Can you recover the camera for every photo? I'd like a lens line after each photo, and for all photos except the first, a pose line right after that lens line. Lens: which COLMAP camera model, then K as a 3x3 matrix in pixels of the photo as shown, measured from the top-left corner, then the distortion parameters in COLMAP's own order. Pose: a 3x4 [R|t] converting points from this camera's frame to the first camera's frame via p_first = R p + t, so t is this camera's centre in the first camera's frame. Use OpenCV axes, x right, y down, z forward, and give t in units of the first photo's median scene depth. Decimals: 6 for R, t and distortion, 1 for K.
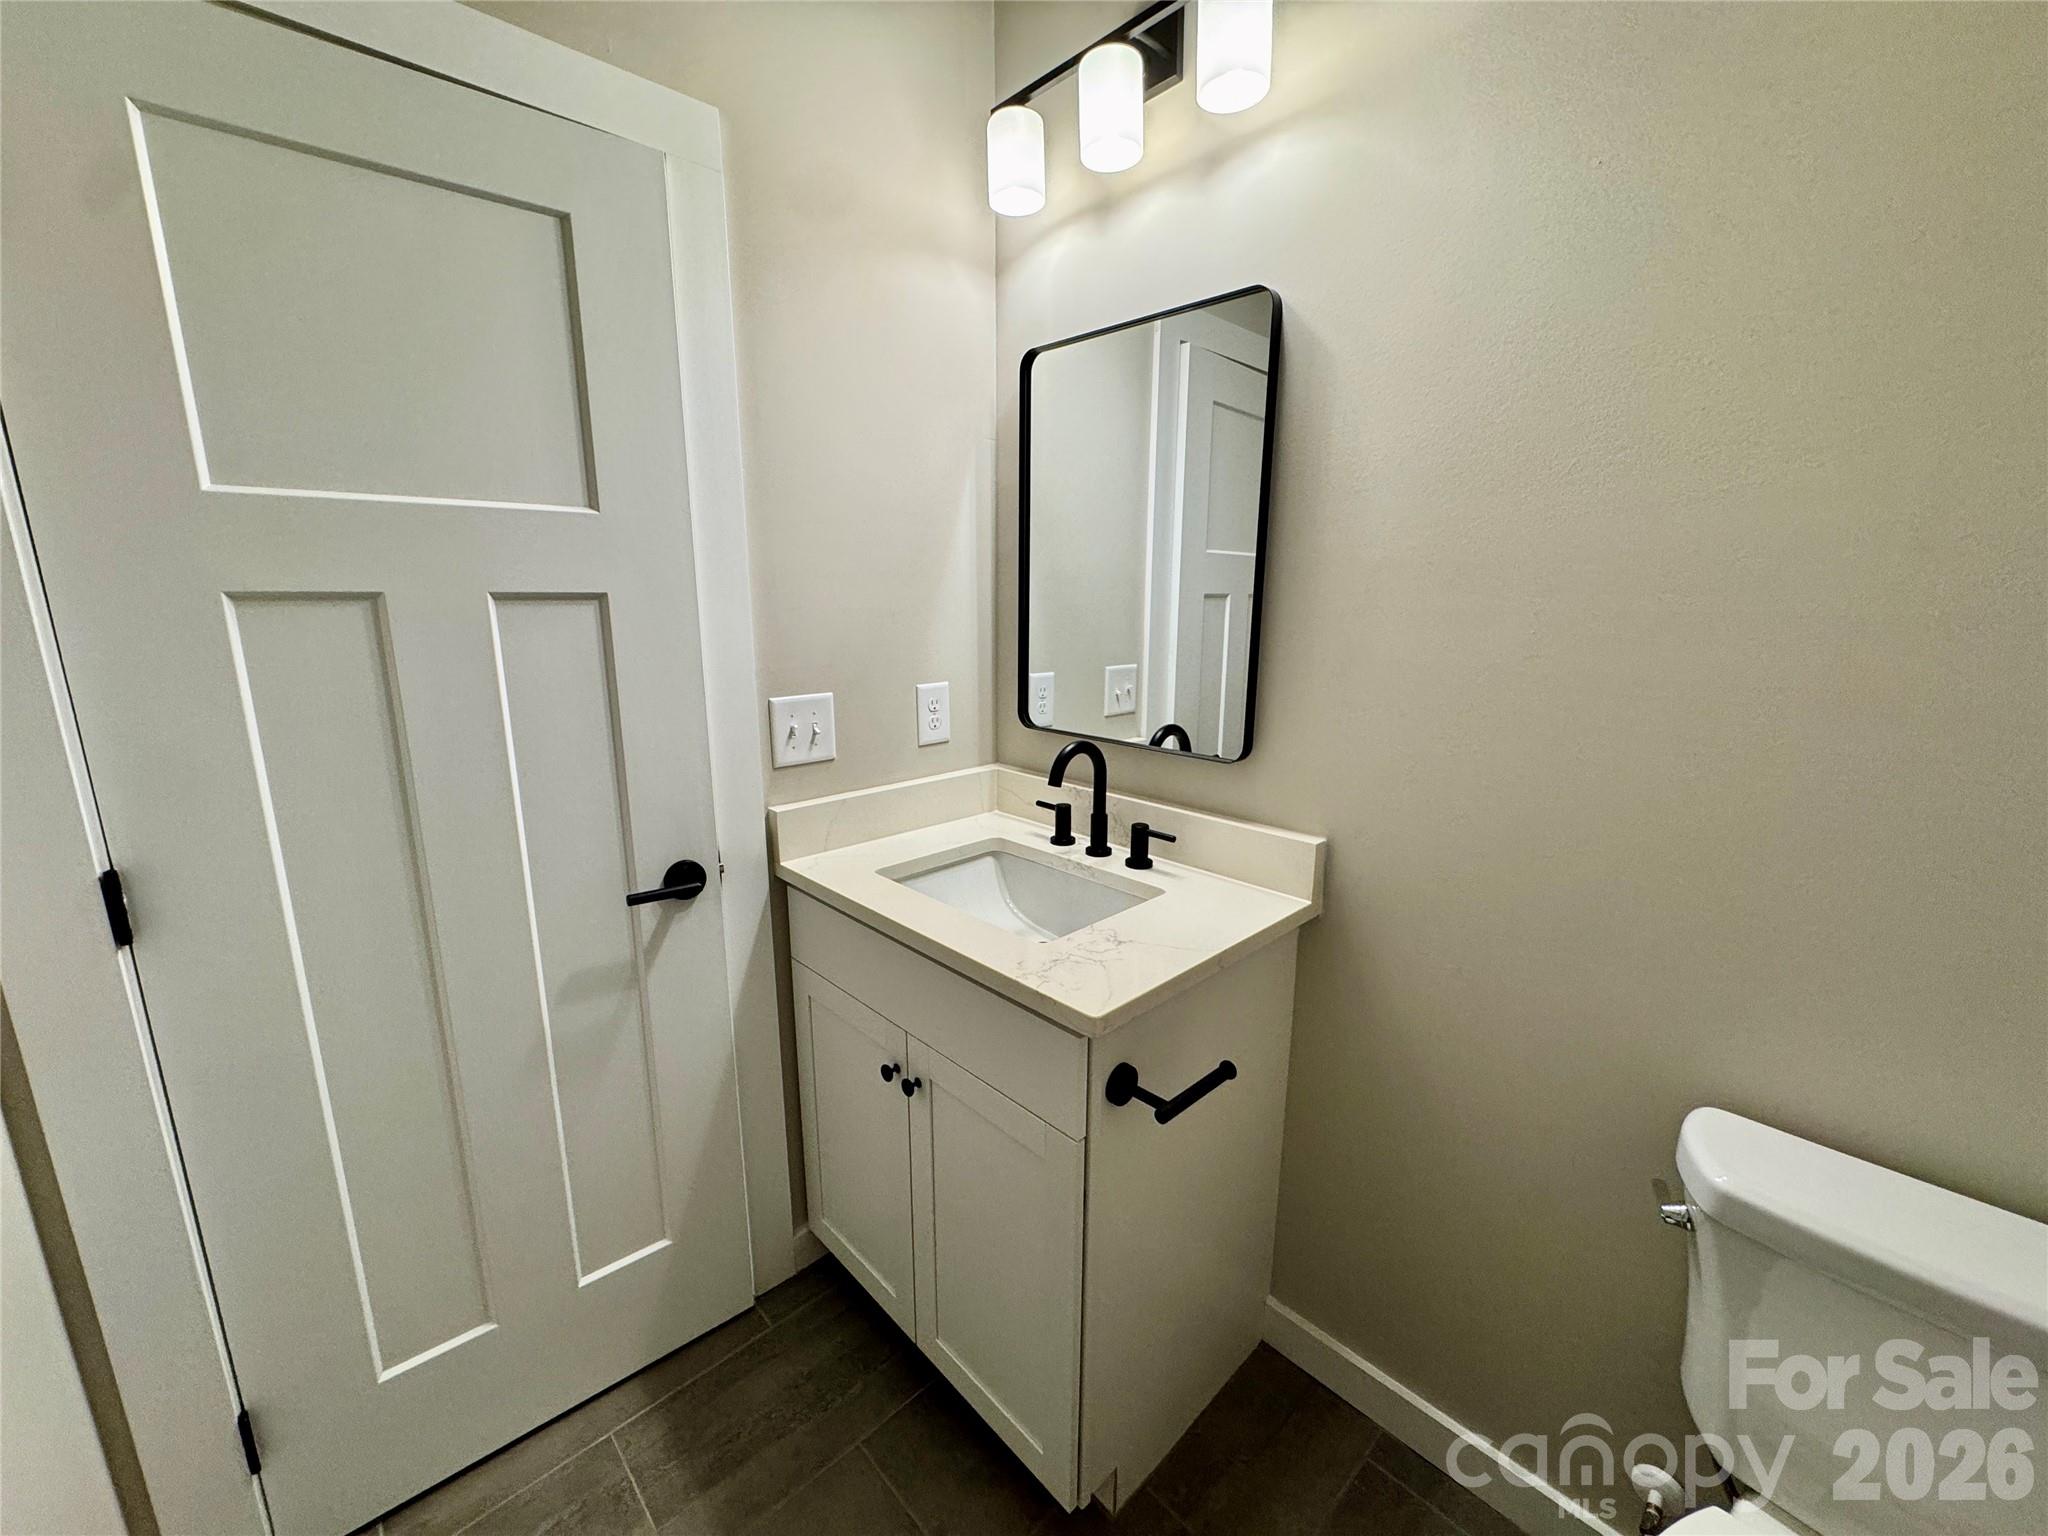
lens RADIAL K [[820.8, 0, 1033.2], [0, 820.8, 762.2], [0, 0, 1]] dist [-0.002890, 0.000252]
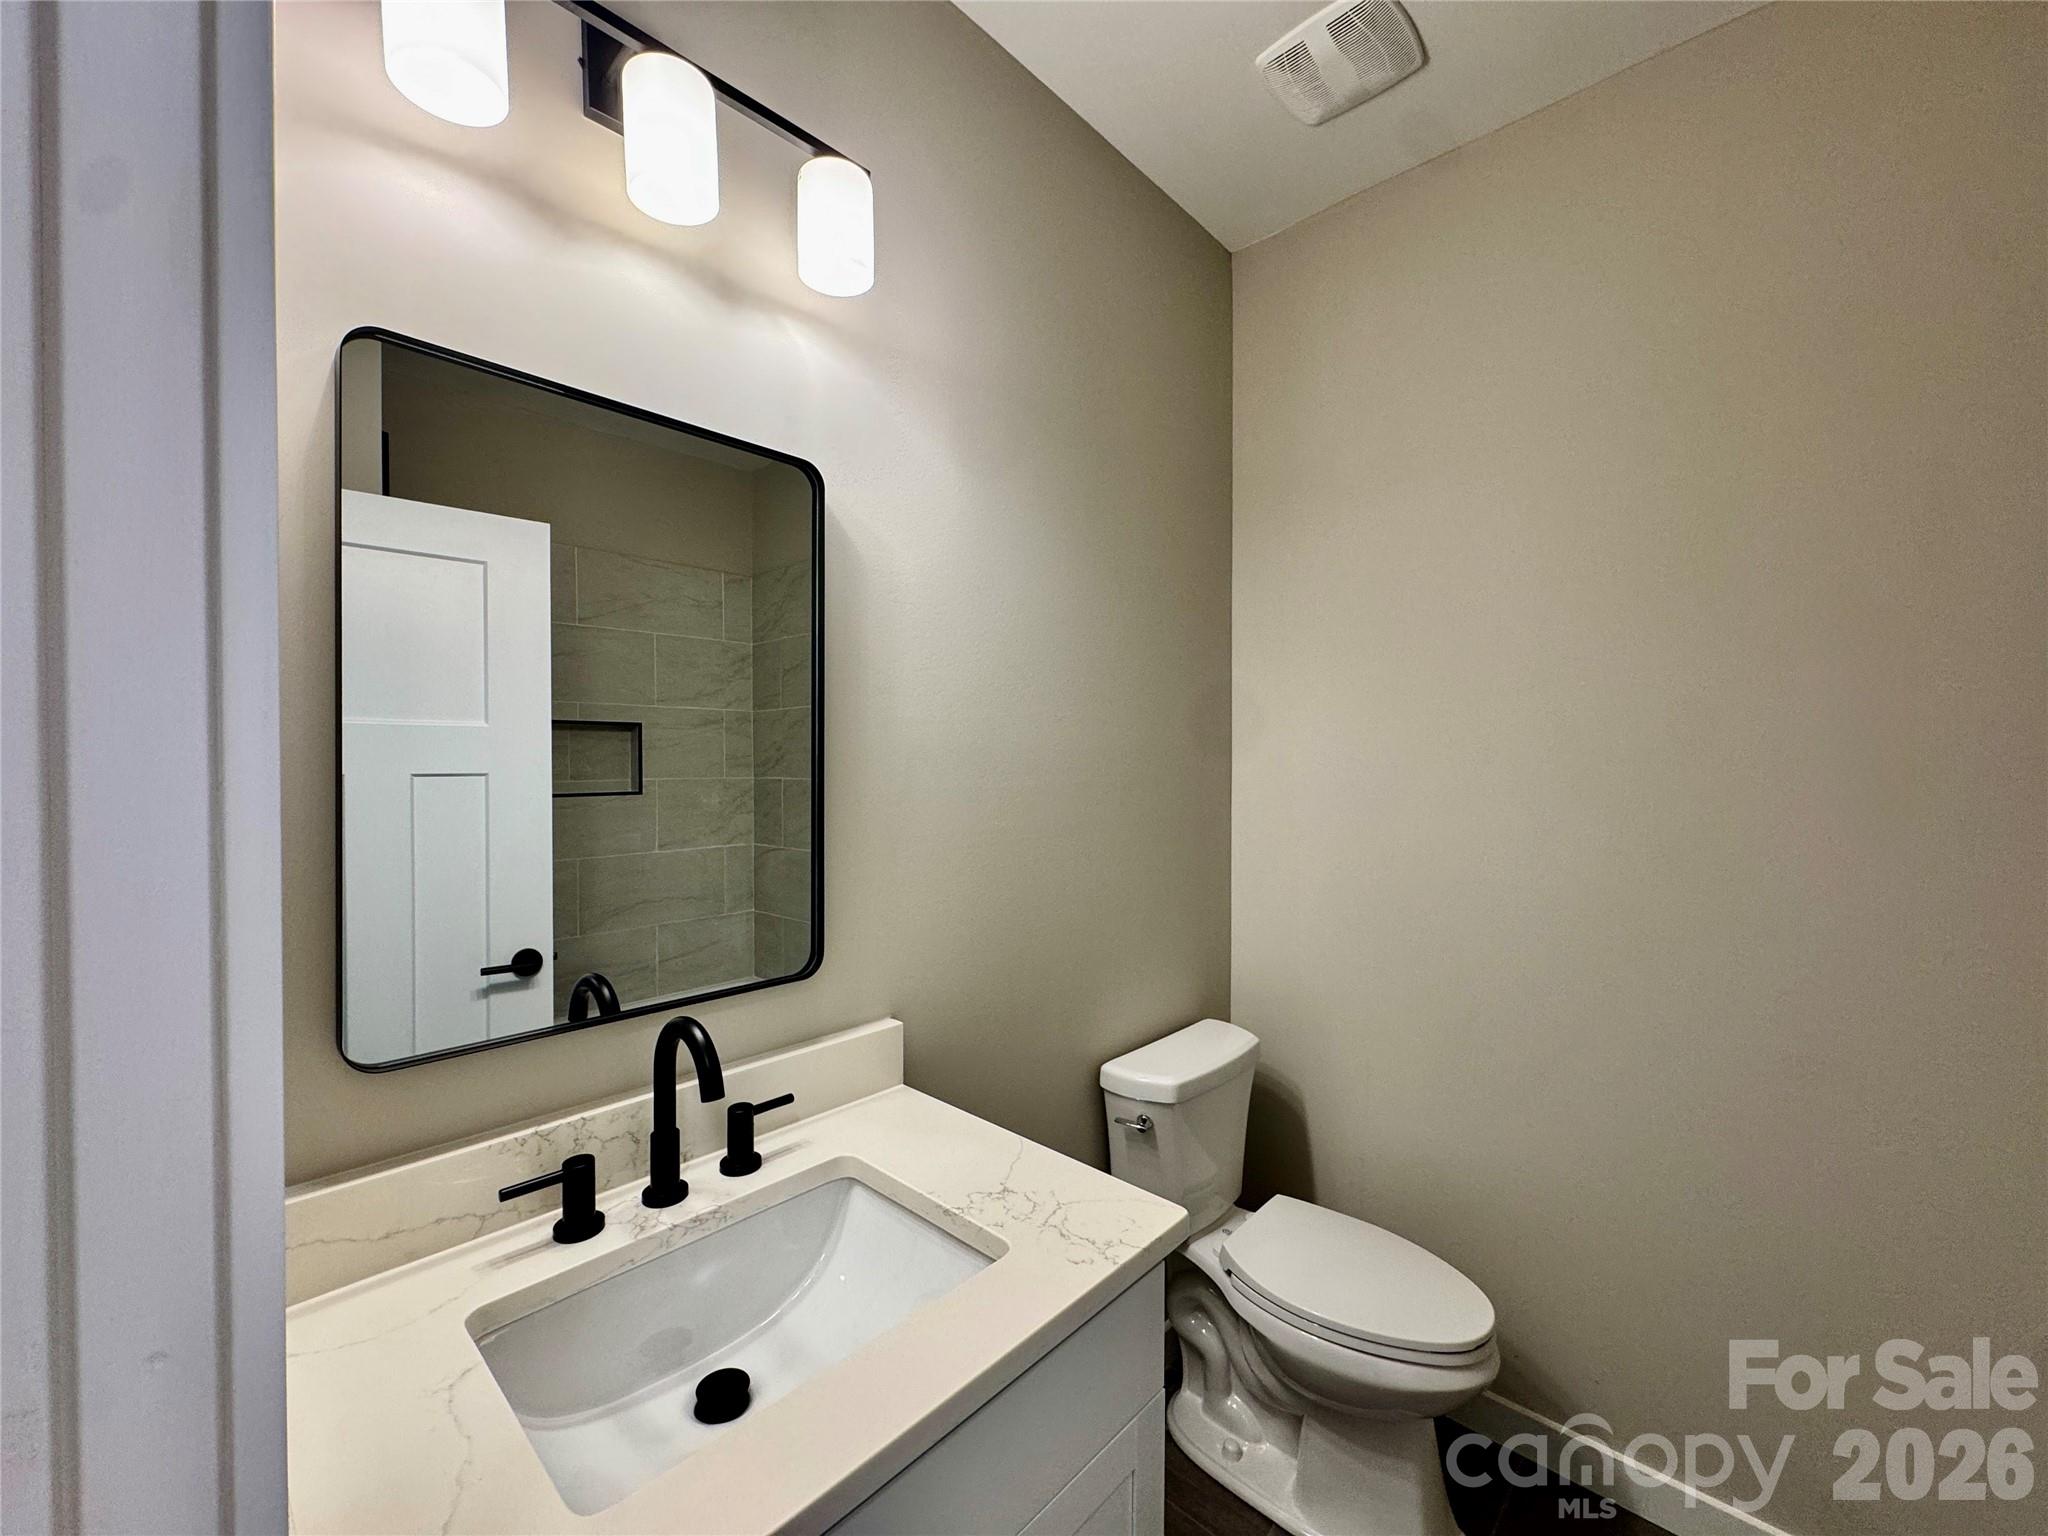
lens RADIAL K [[820.8, 0, 1024.8], [0, 820.8, 766.5], [0, 0, 1]] dist [-0.002890, 0.000252]
pose [[-0.037176, -0.008600, 0.999272, -0.621593], [0.212912, 0.976935, 0.016329, -0.179047], [-0.976364, 0.213364, -0.034487, 0.798724]]
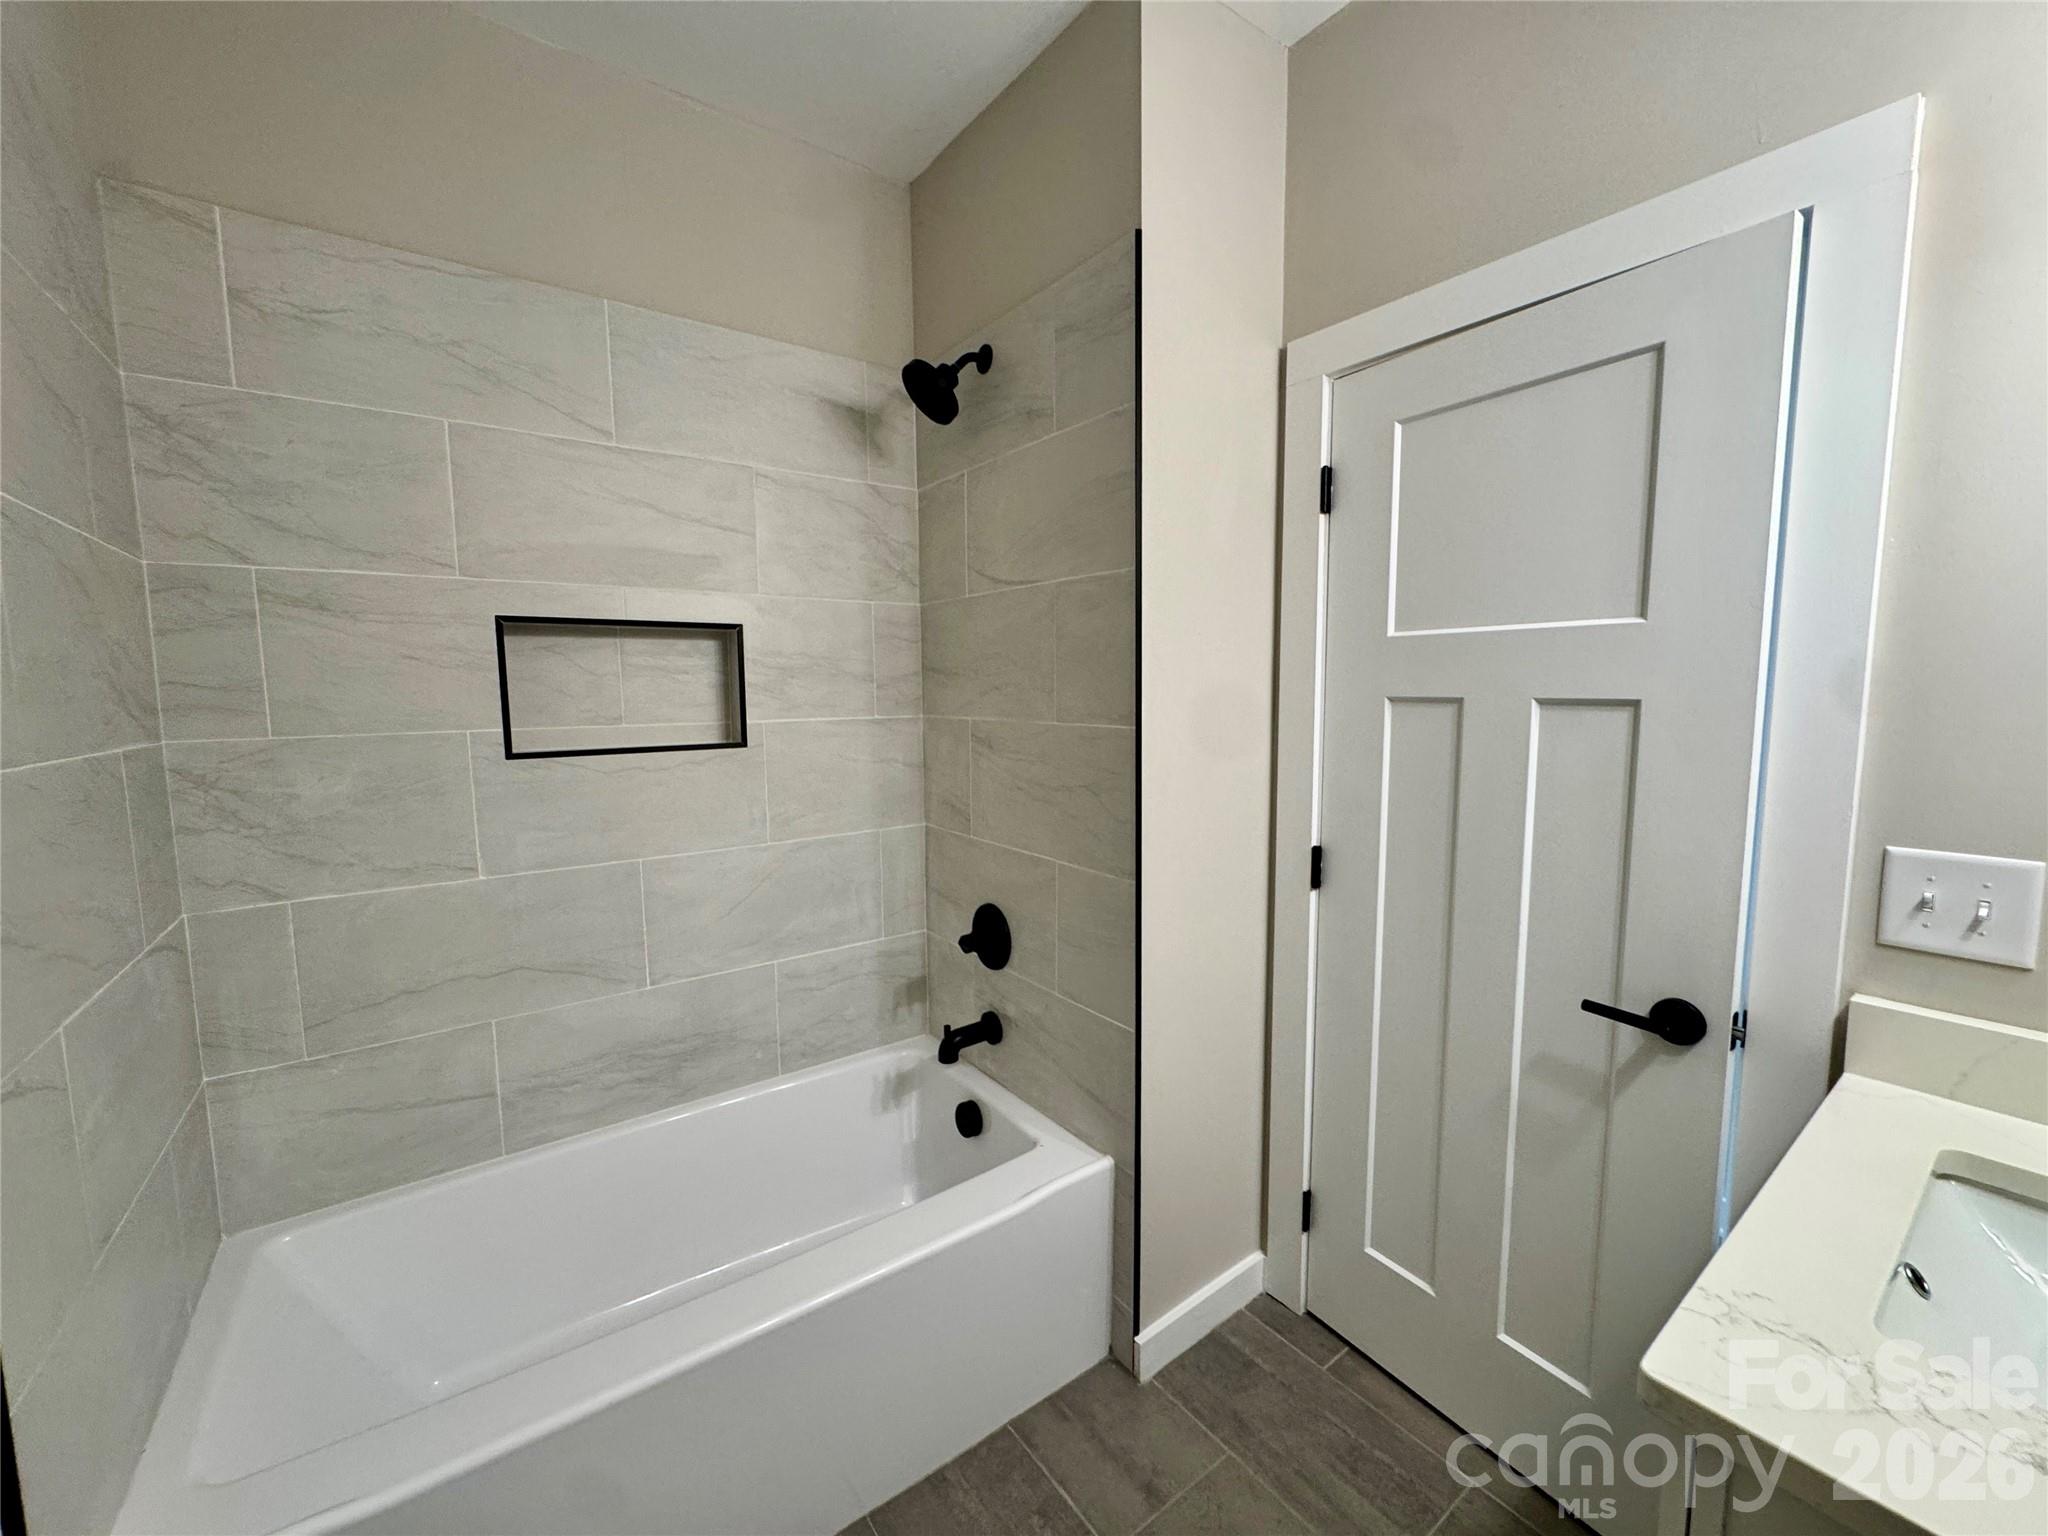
lens RADIAL K [[820.8, 0, 1035.9], [0, 820.8, 784.5], [0, 0, 1]] dist [-0.002890, 0.000252]
pose [[-0.131871, 0.107957, -0.985371, 0.509670], [-0.206522, 0.969246, 0.133829, -0.079009], [0.969515, 0.221148, -0.105520, 0.373006]]
